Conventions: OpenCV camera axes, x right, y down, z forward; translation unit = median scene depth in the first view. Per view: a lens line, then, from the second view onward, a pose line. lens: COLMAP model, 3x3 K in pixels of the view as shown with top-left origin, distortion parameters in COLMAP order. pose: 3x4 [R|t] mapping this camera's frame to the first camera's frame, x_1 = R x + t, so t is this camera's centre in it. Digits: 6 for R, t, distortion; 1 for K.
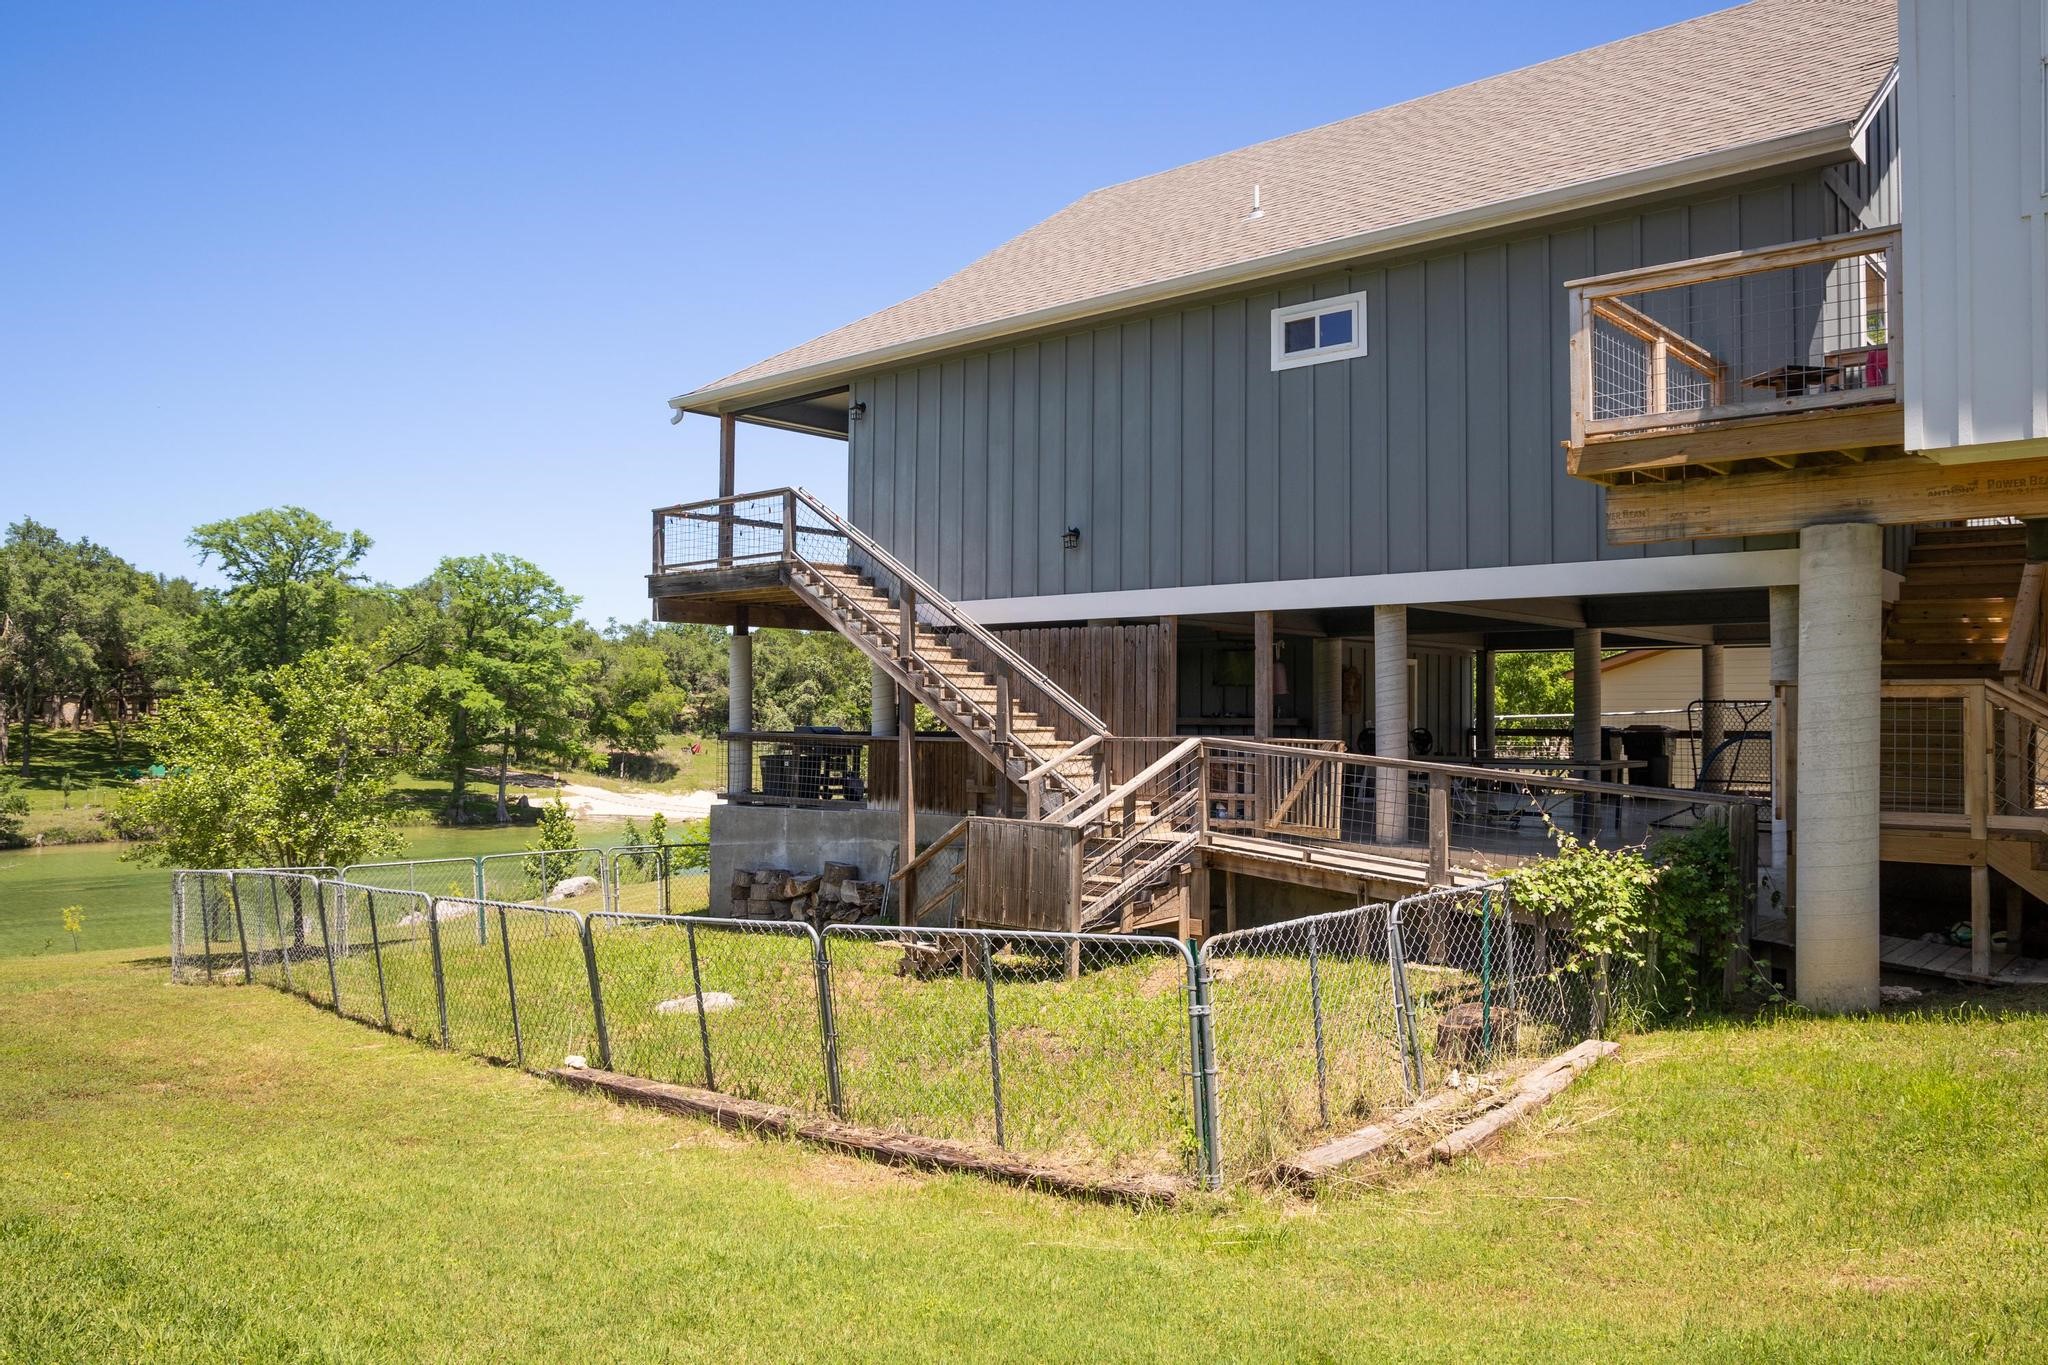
lens RADIAL K [[1489.7, 0, 1008.4], [0, 1489.7, 694.4], [0, 0, 1]] dist [-0.053279, 0.008595]
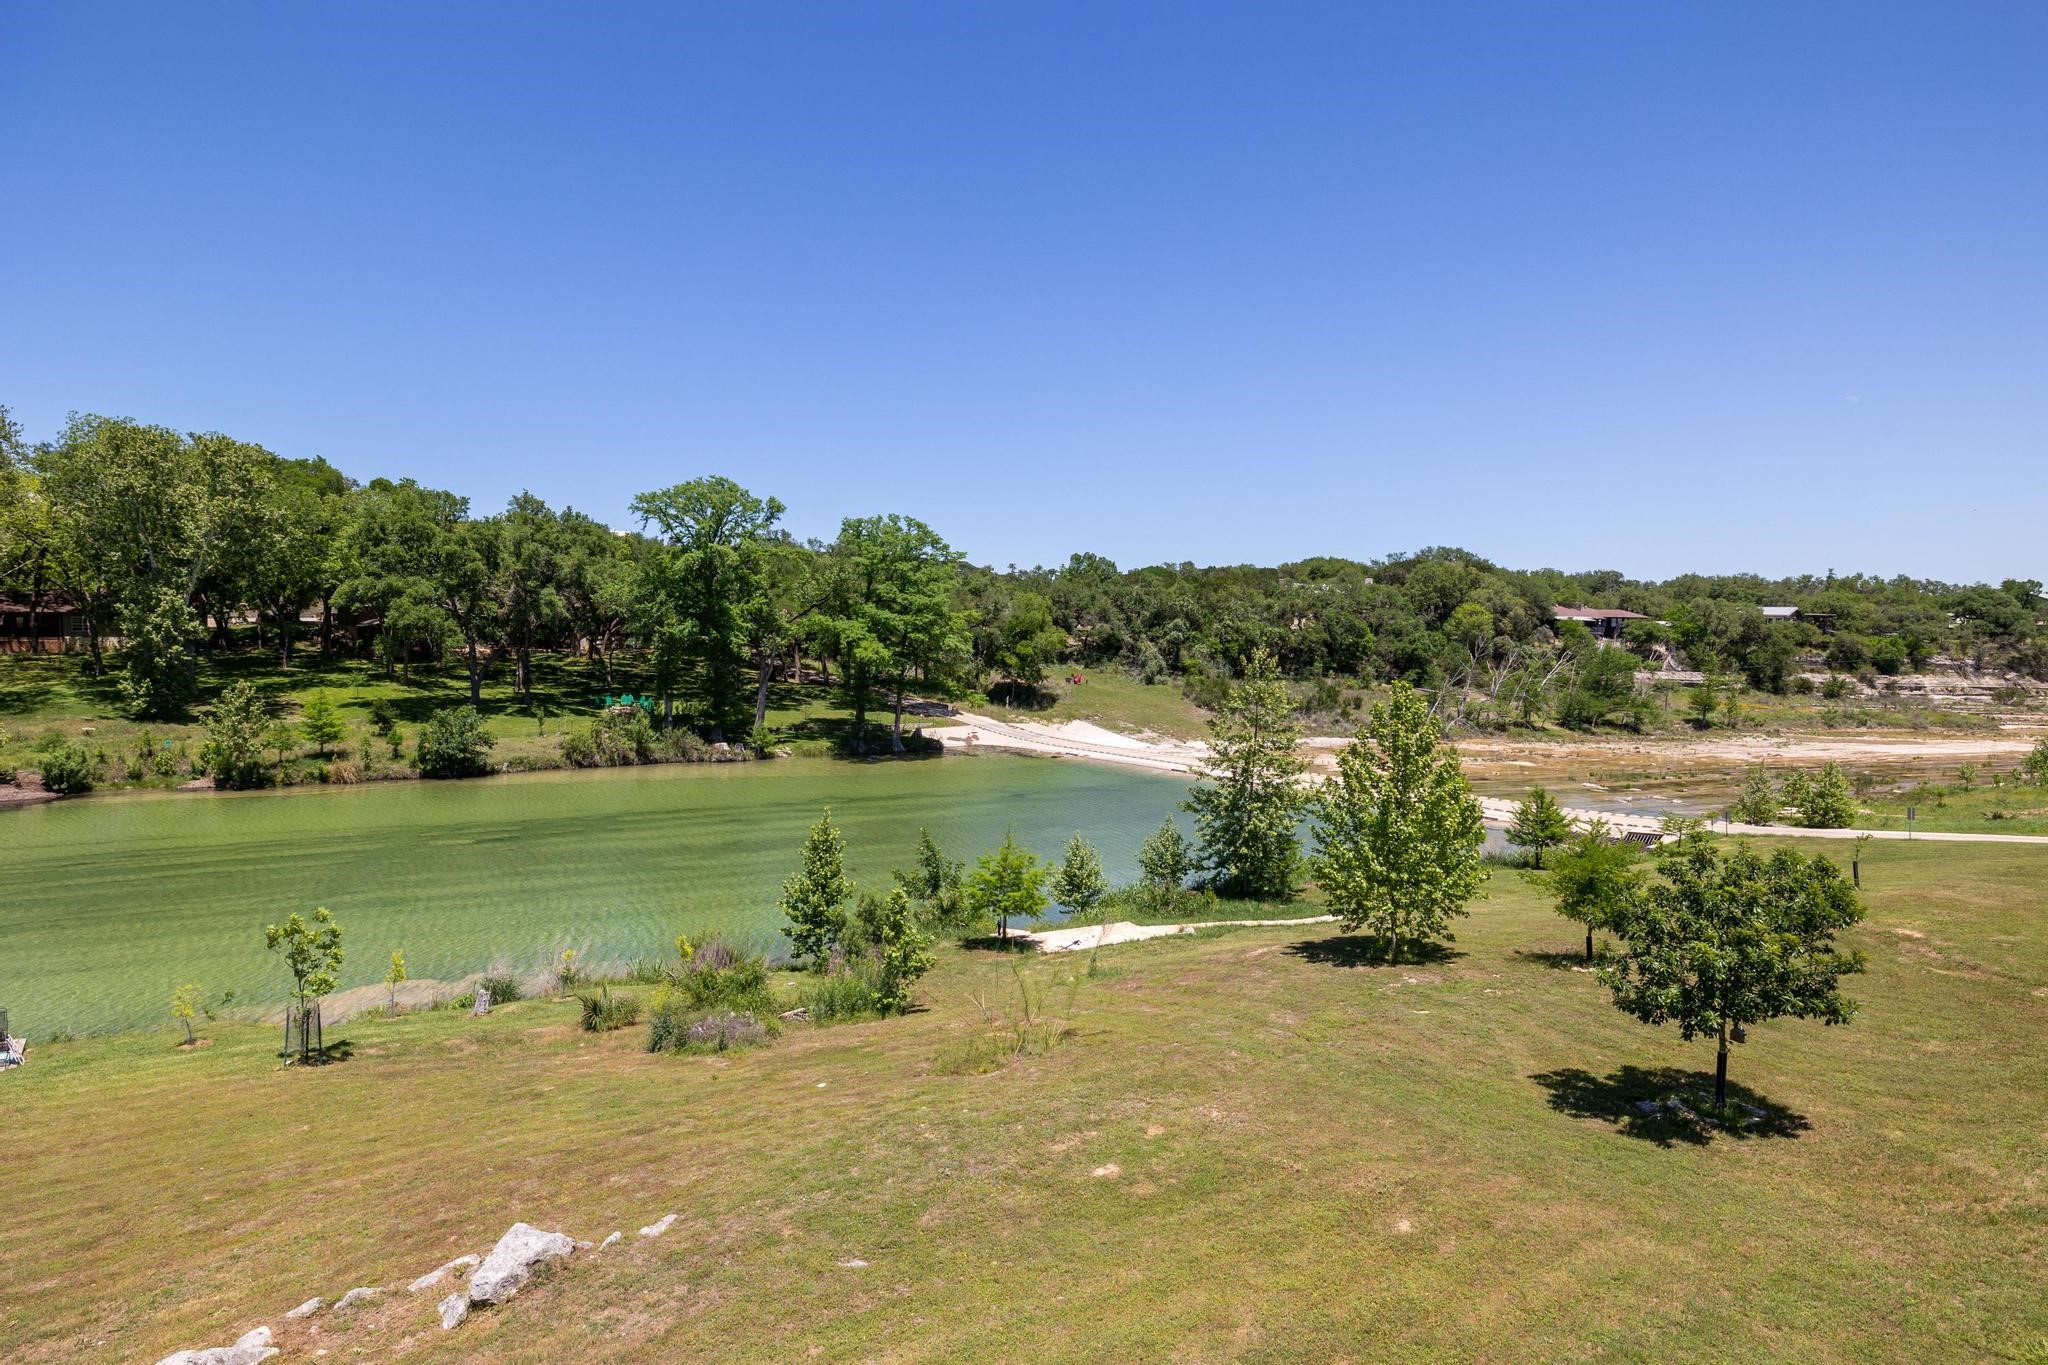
lens RADIAL K [[1115.9, 0, 1001.8], [0, 1115.9, 680.1], [0, 0, 1]] dist [0.000276, -0.001266]
pose [[0.954756, 0.026564, -0.296202, -0.012079], [-0.007615, 0.997860, 0.064943, -0.026703], [0.297293, -0.059749, 0.952915, 0.218033]]
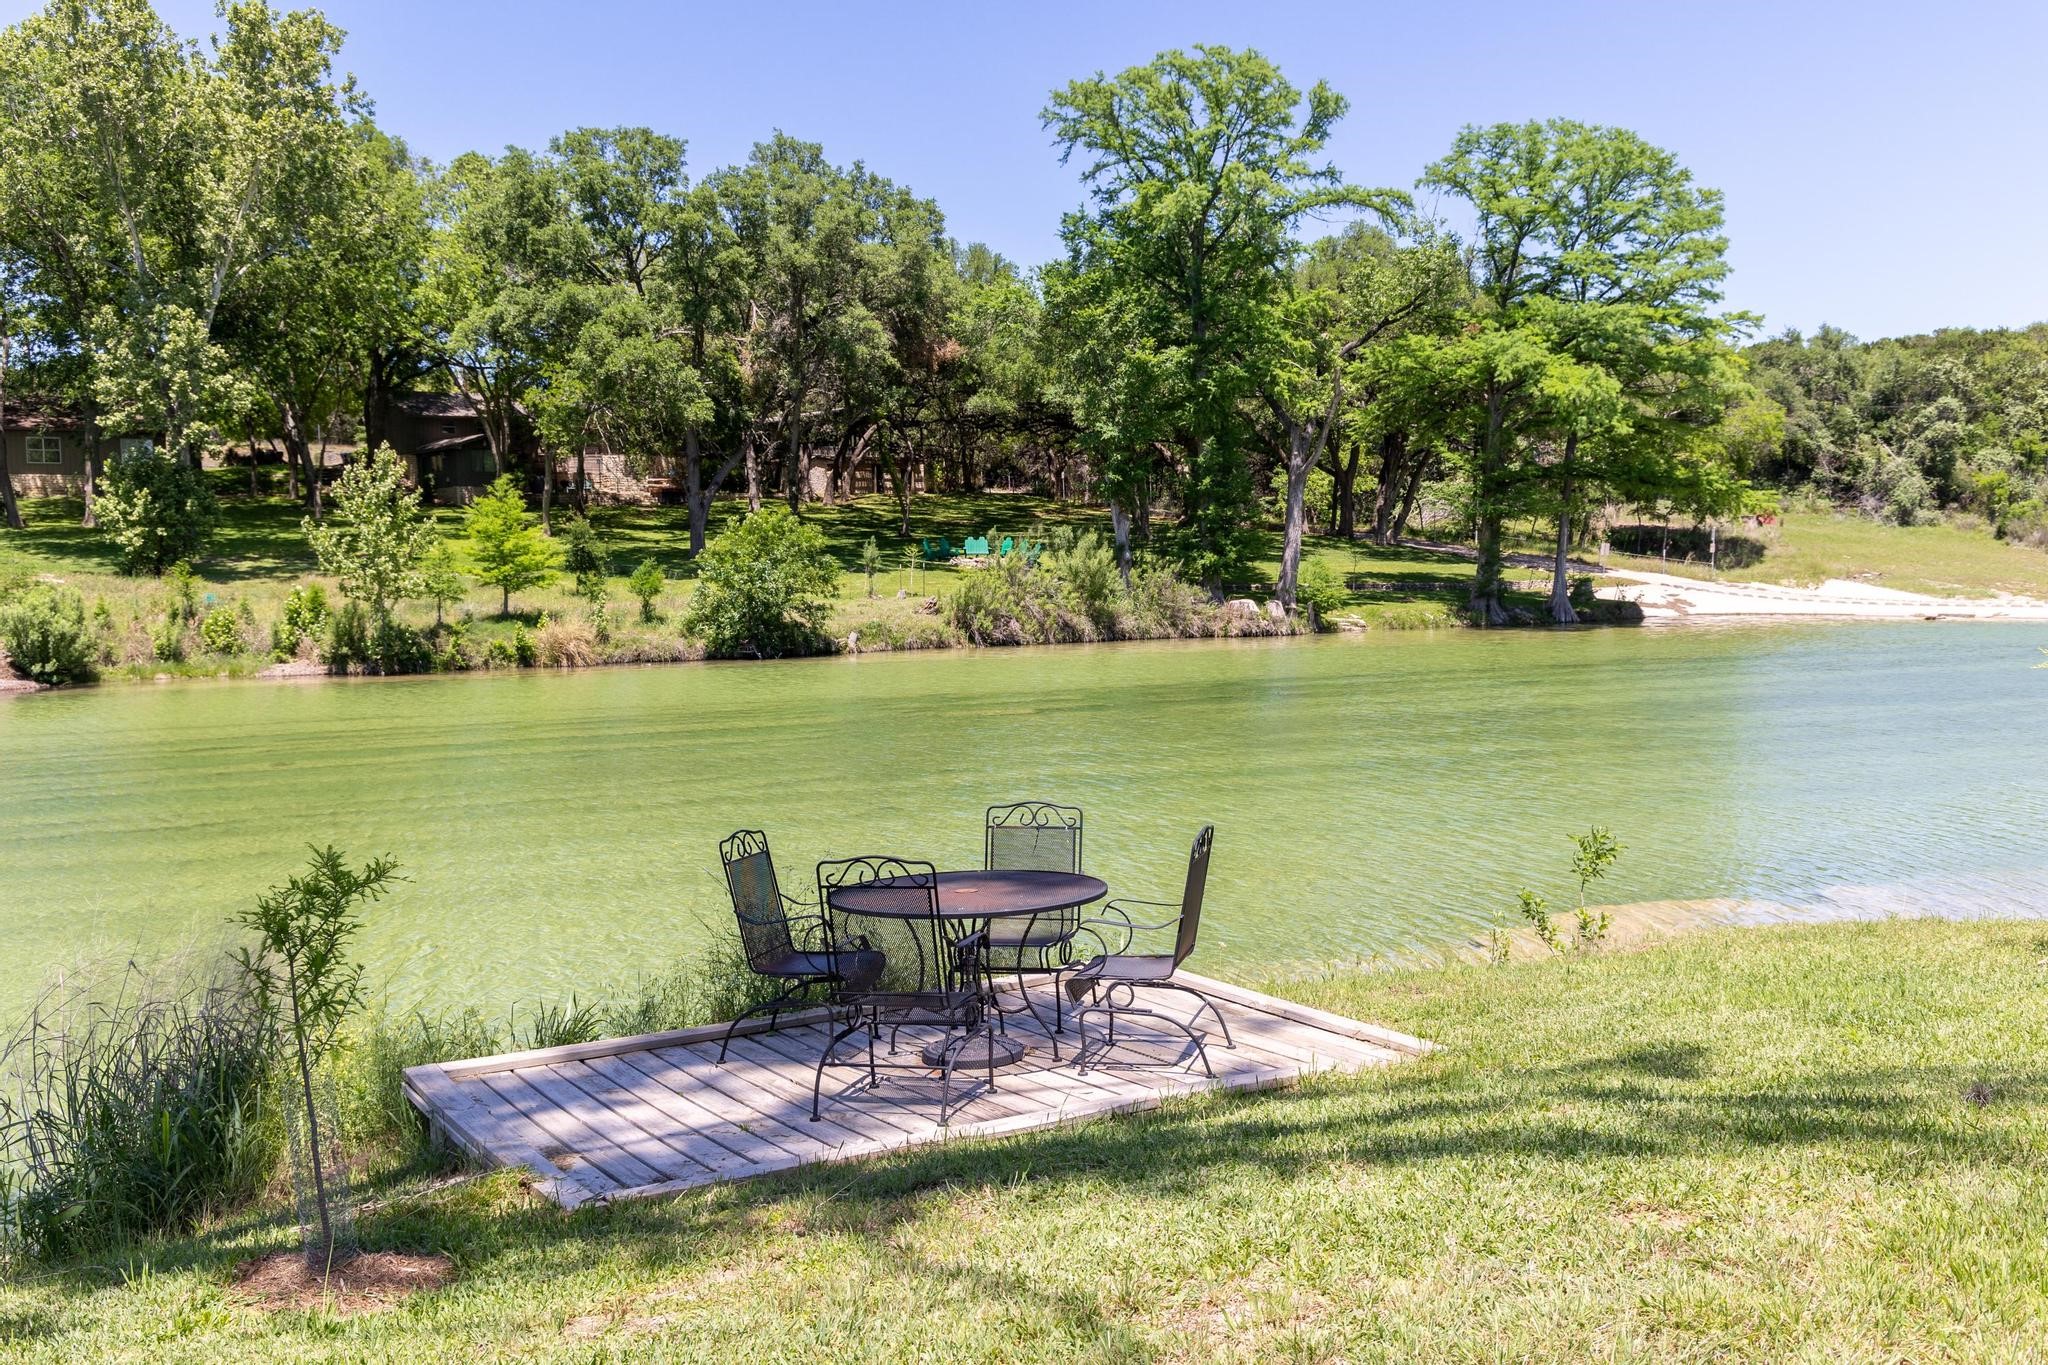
lens RADIAL K [[1872.2, 0, 1018.6], [0, 1872.2, 689.4], [0, 0, 1]] dist [0.001879, 0.000000]
pose [[0.912098, 0.006707, -0.409917, -0.253705], [0.030170, 0.996057, 0.083428, 0.049015], [0.408860, -0.088462, 0.908300, 0.302192]]
